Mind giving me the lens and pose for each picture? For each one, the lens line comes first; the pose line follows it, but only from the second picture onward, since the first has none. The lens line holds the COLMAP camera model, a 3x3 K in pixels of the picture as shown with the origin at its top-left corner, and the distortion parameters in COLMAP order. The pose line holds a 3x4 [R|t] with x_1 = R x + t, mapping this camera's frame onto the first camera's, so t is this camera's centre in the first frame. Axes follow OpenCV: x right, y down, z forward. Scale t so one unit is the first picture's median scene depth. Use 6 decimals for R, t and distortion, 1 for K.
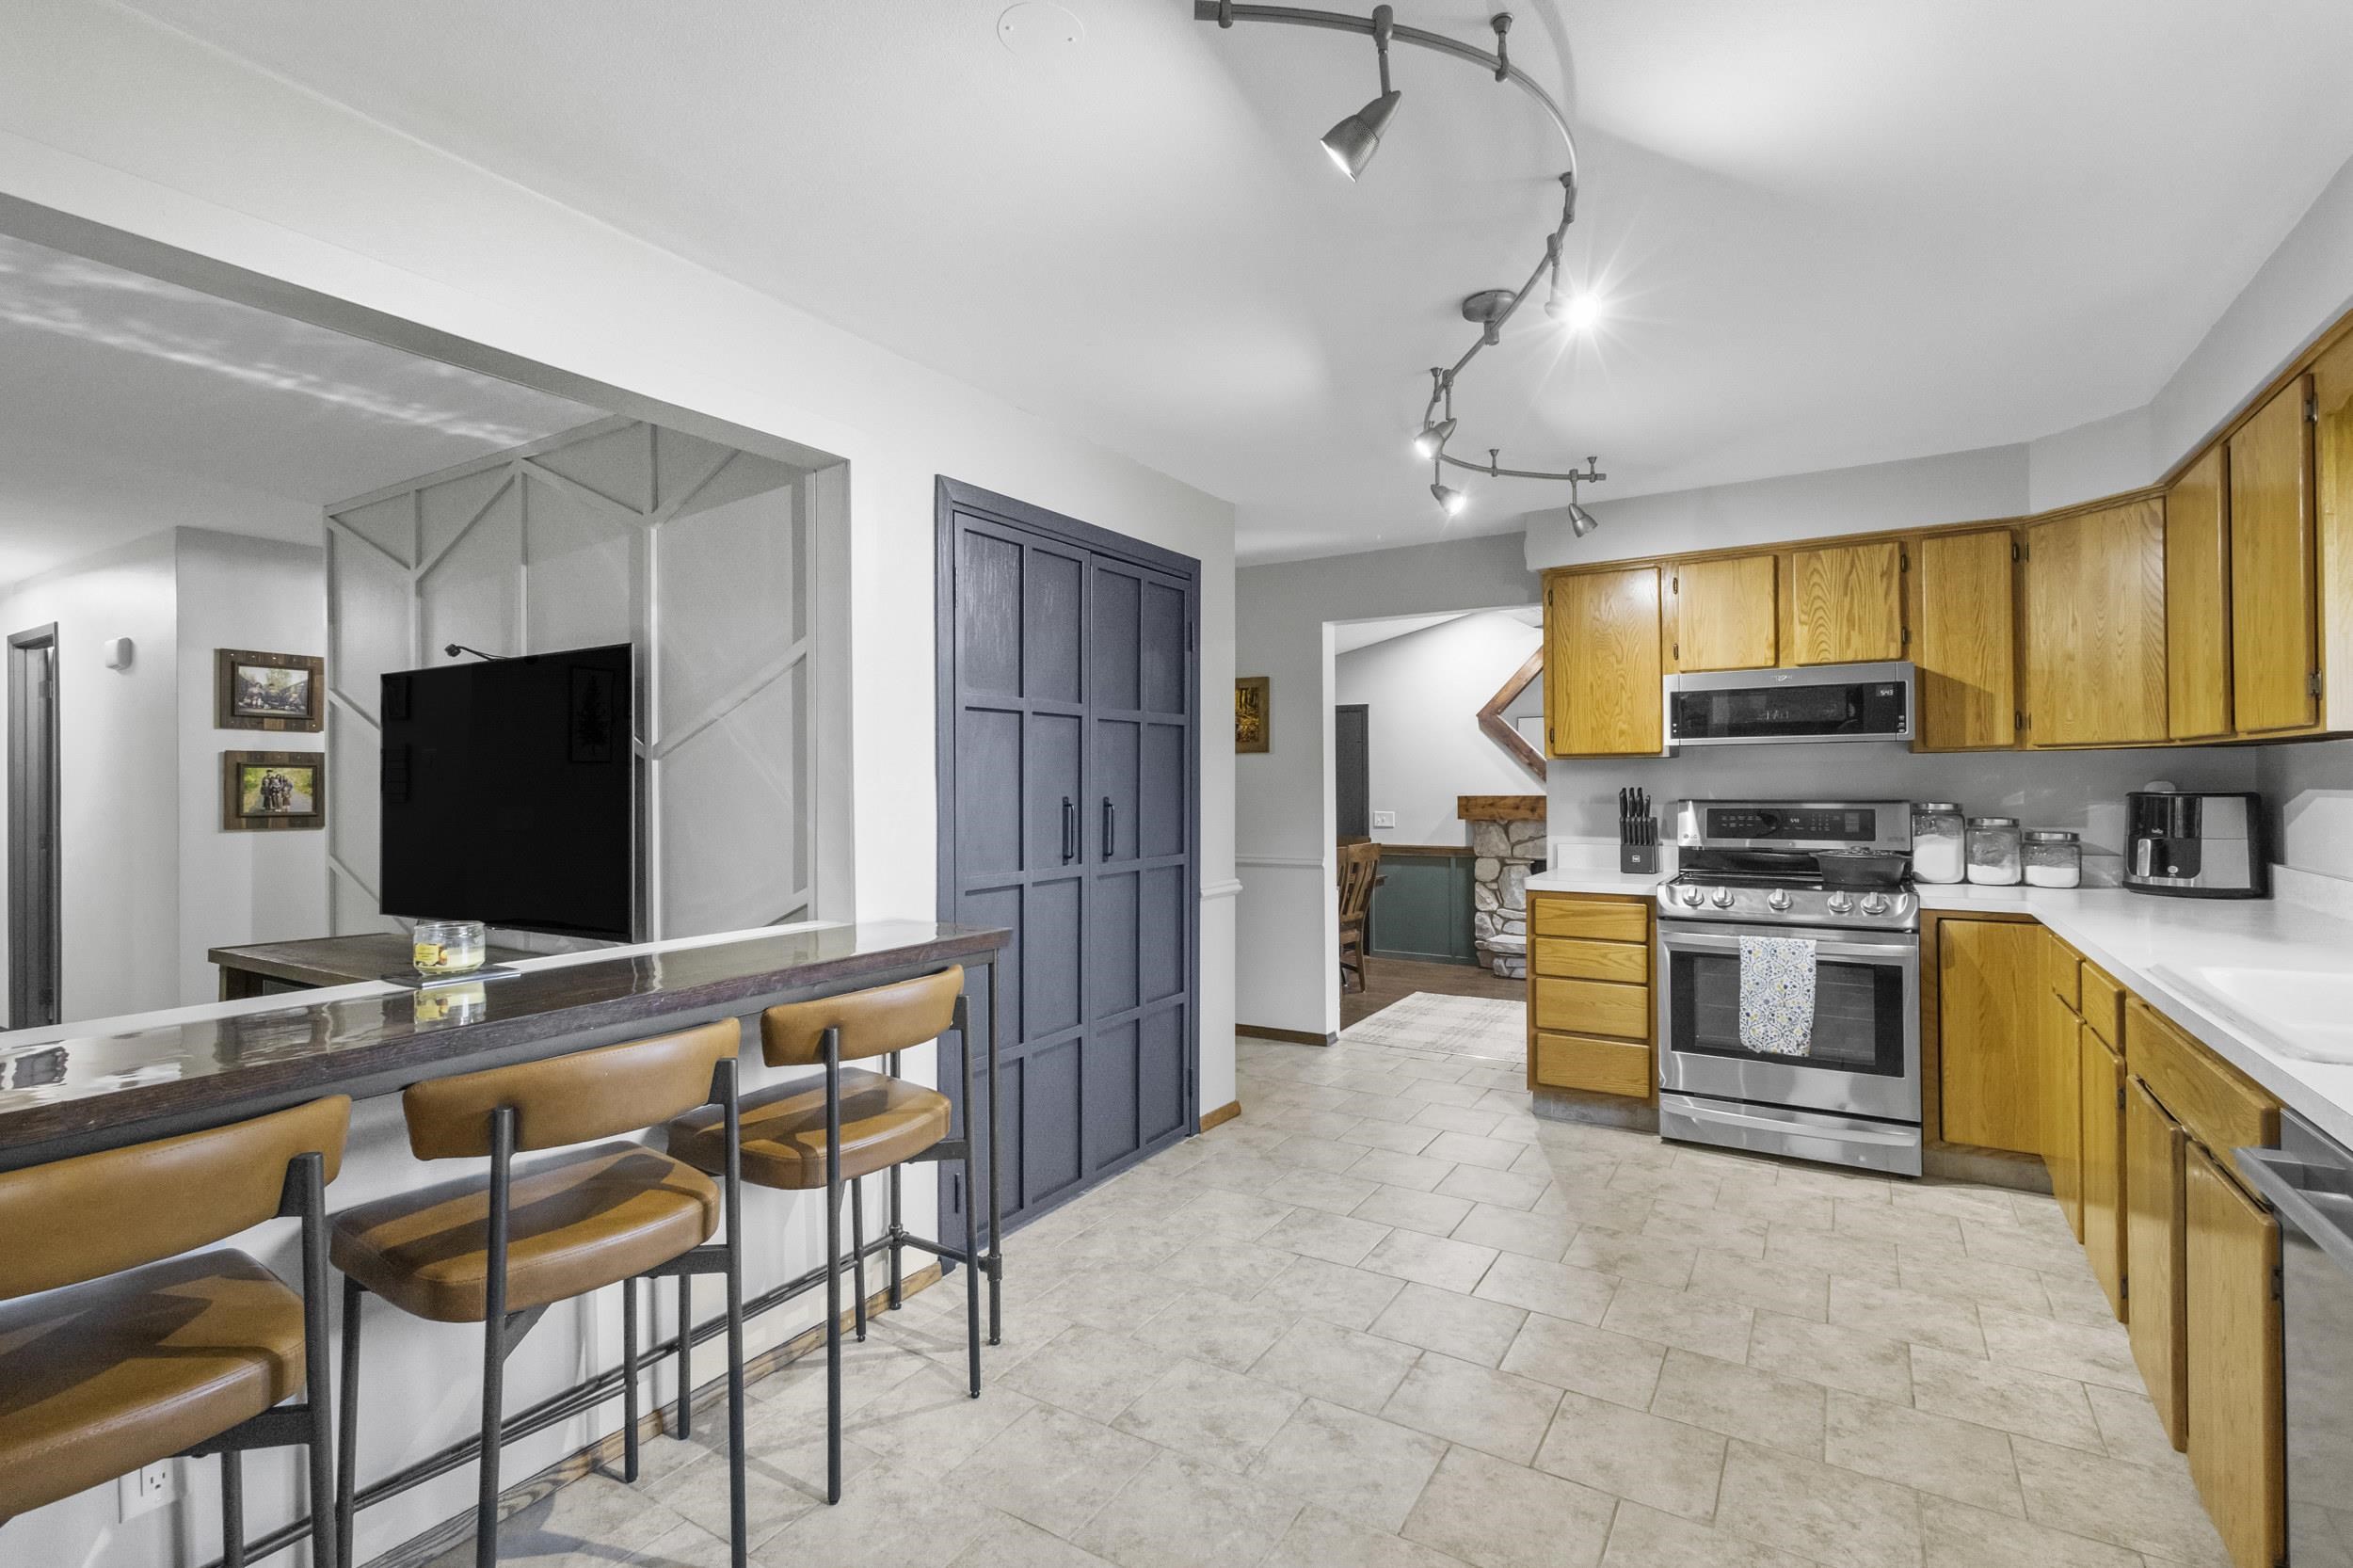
lens RADIAL K [[1091.8, 0, 1164.1], [0, 1091.8, 775.9], [0, 0, 1]] dist [0.009395, 0.000160]
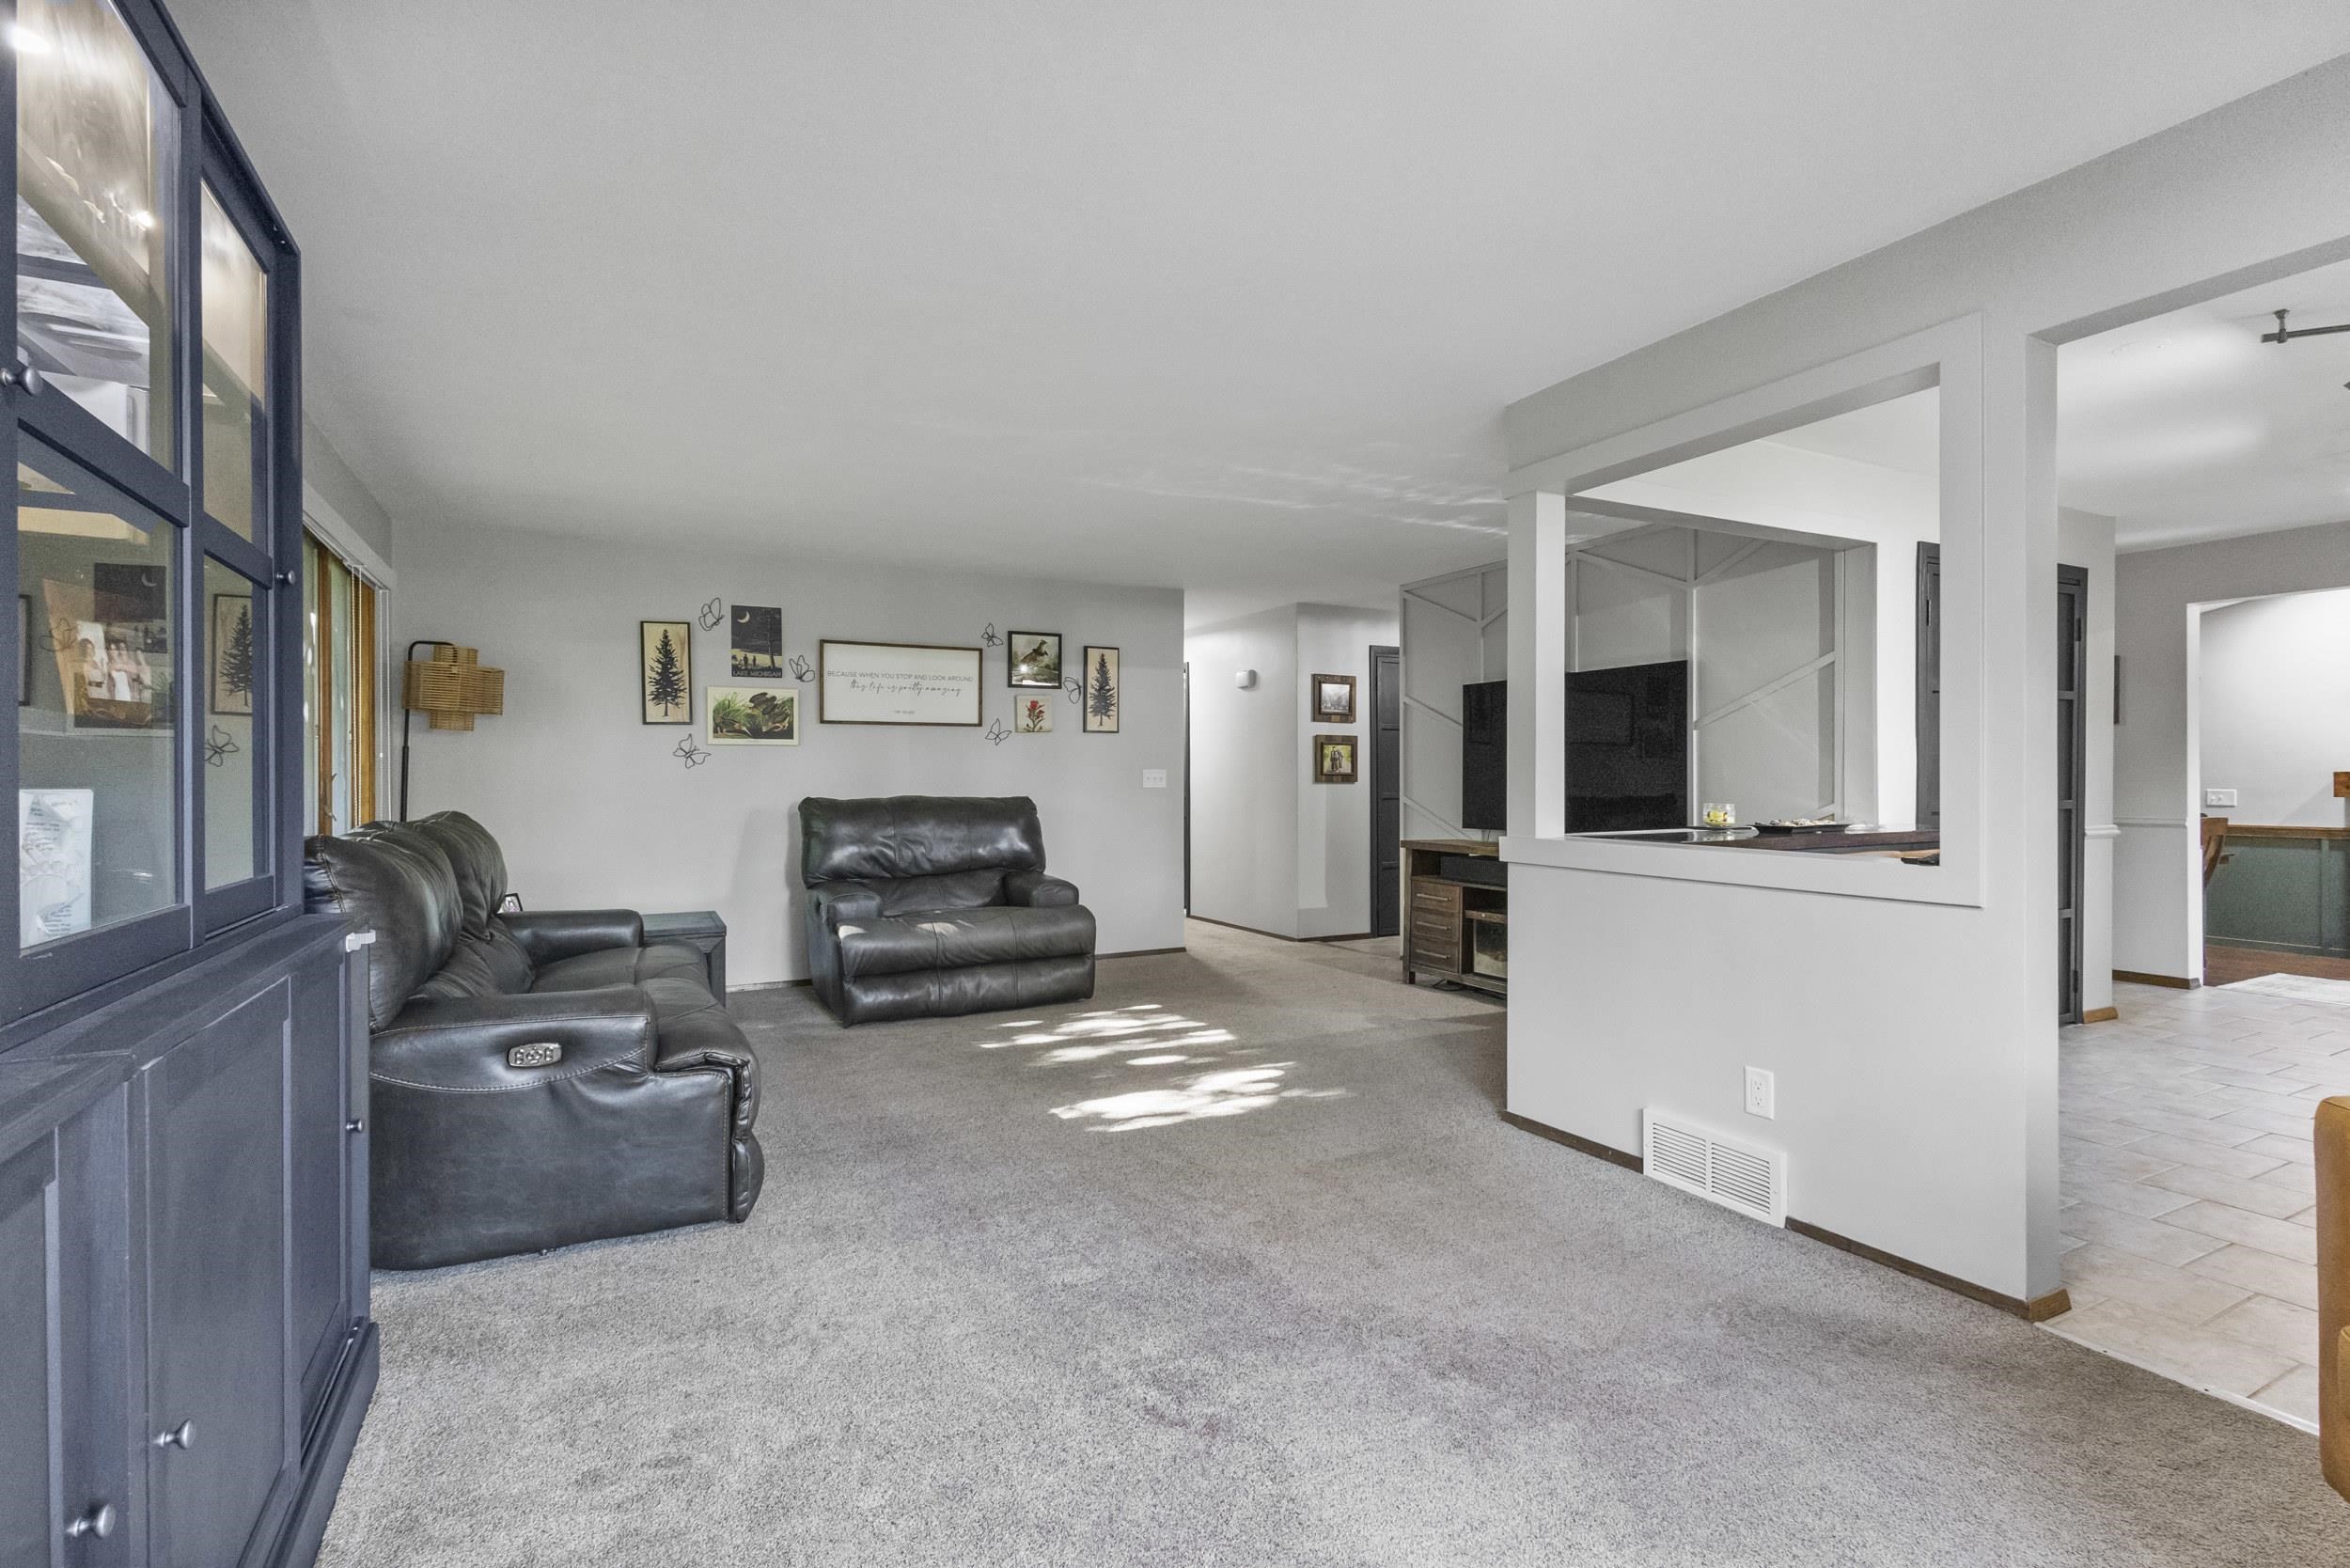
lens RADIAL K [[1090.4, 0, 1173.0], [0, 1090.4, 774.7], [0, 0, 1]] dist [0.009395, 0.000160]
pose [[0.864581, 0.000697, -0.502492, -0.261243], [0.003005, 0.999974, 0.006558, 0.032159], [0.502484, -0.007180, 0.864557, -0.674213]]
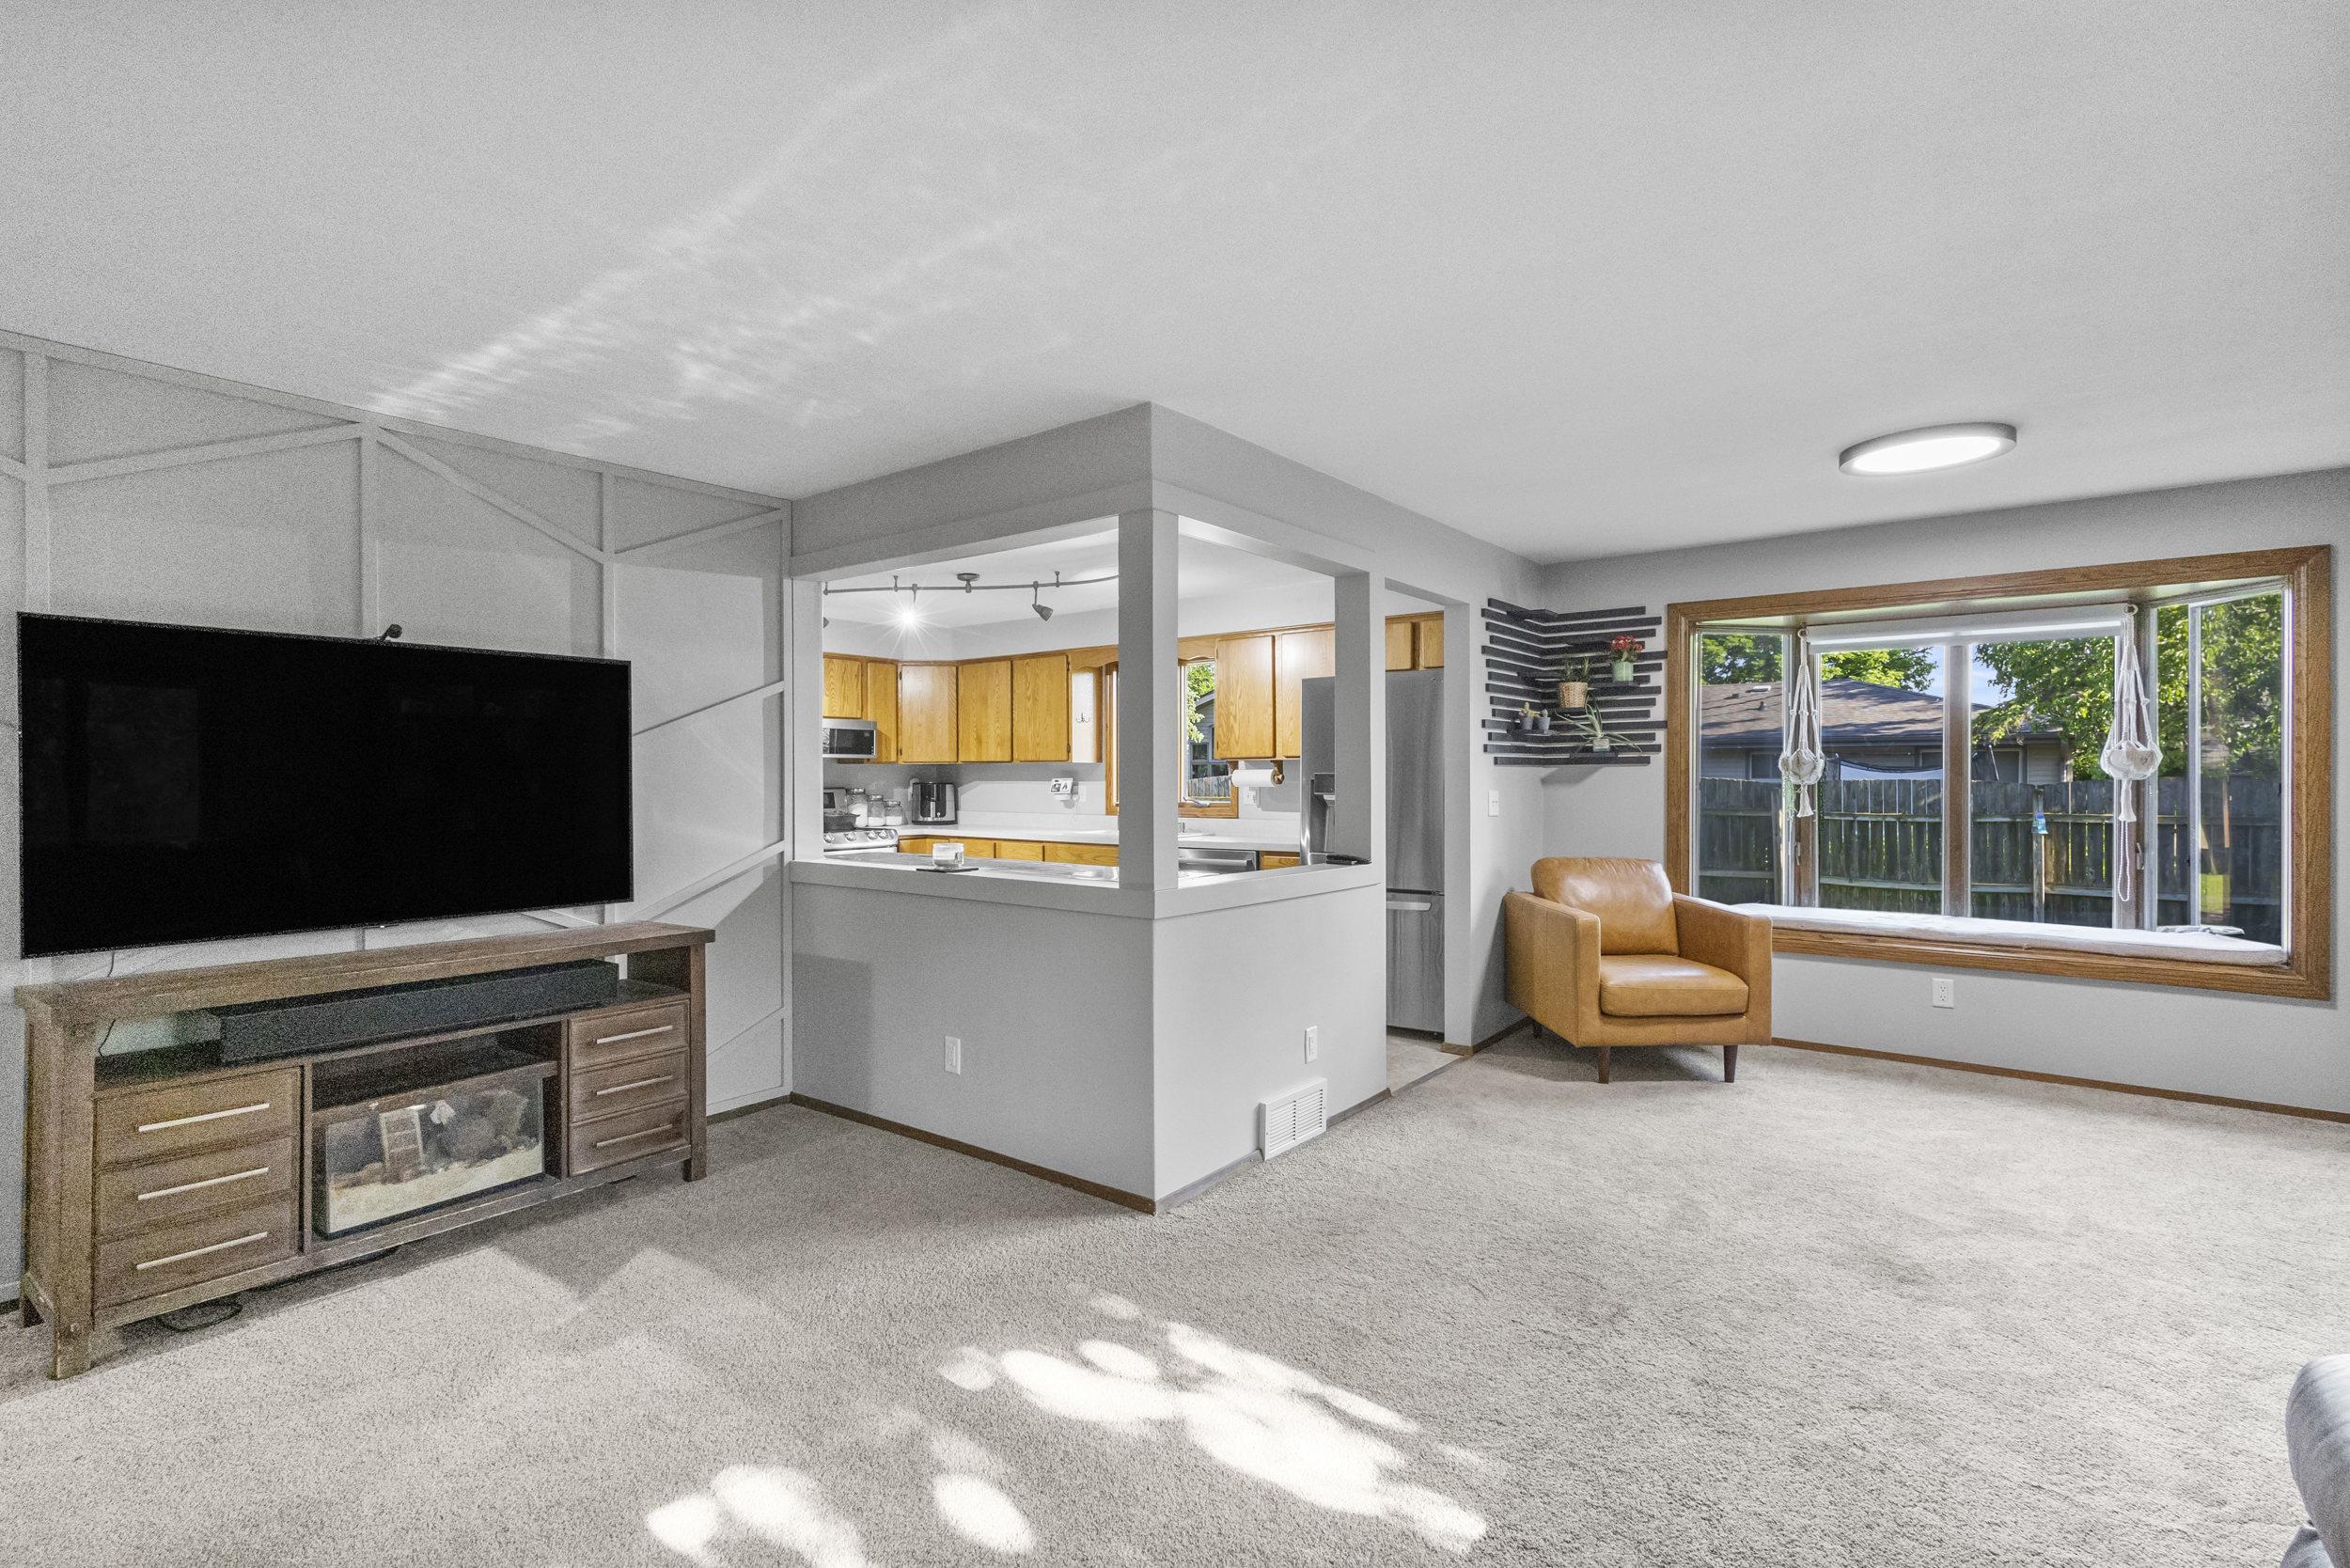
lens RADIAL K [[1153.9, 0, 1195.6], [0, 1153.9, 786.5], [0, 0, 1]] dist [0.010843, 0.000346]
pose [[0.076342, -0.001747, 0.997080, -1.388977], [-0.007983, 0.999965, 0.002363, 0.010719], [-0.997050, -0.008140, 0.076326, 0.202590]]
